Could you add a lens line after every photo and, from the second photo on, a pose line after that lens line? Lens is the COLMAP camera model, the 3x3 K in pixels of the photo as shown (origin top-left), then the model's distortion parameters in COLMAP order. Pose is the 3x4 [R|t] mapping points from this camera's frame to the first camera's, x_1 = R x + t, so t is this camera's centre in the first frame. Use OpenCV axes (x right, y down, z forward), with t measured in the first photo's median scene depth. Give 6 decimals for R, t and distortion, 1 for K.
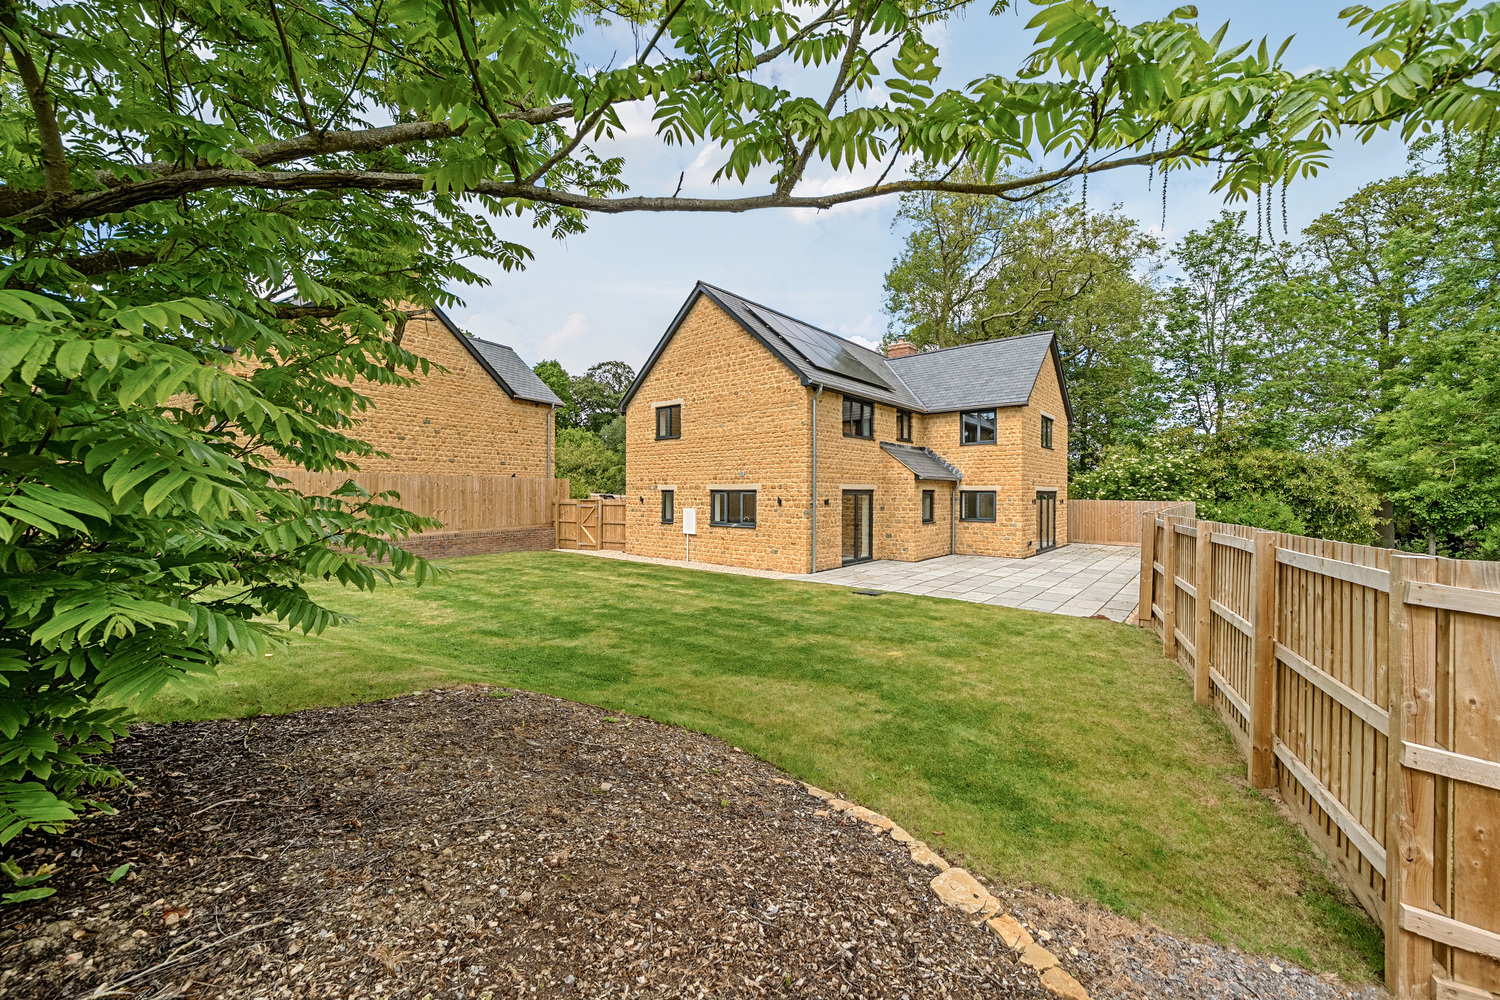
lens RADIAL K [[637.5, 0, 750.0], [0, 637.5, 500.0], [0, 0, 1]] dist [0.000370, 0.000136]
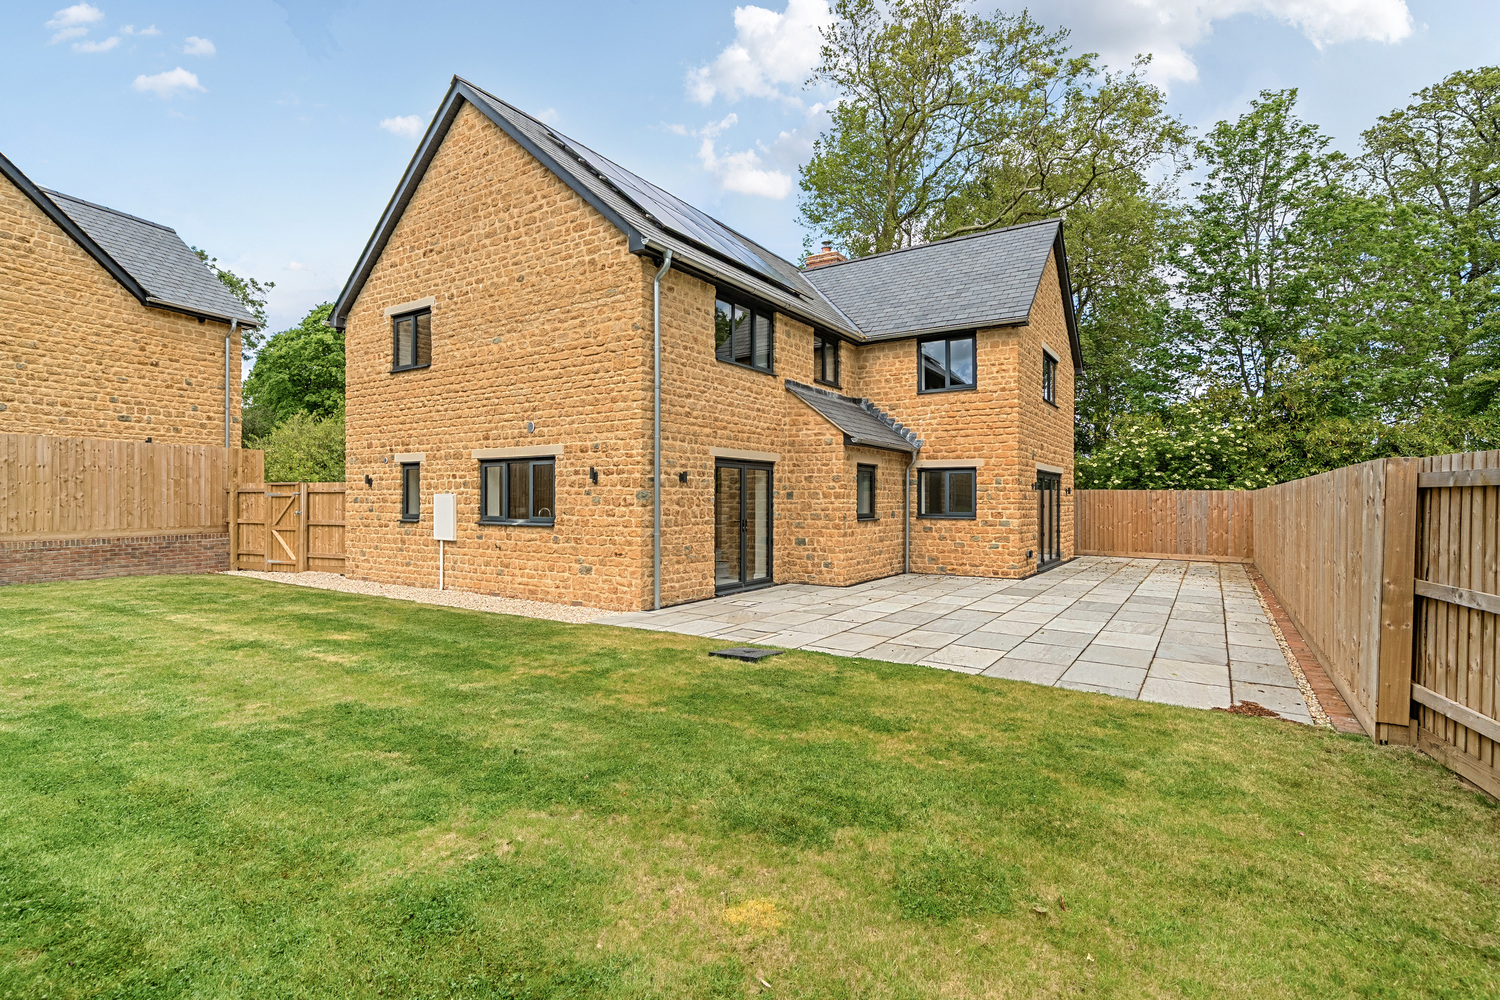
lens RADIAL K [[705.9, 0, 750.0], [0, 705.9, 500.0], [0, 0, 1]] dist [0.003880, 0.000273]
pose [[0.994067, 0.002553, 0.108743, 0.099590], [0.000428, 0.999625, -0.027383, 0.034657], [-0.108772, 0.027267, 0.993693, 0.357086]]
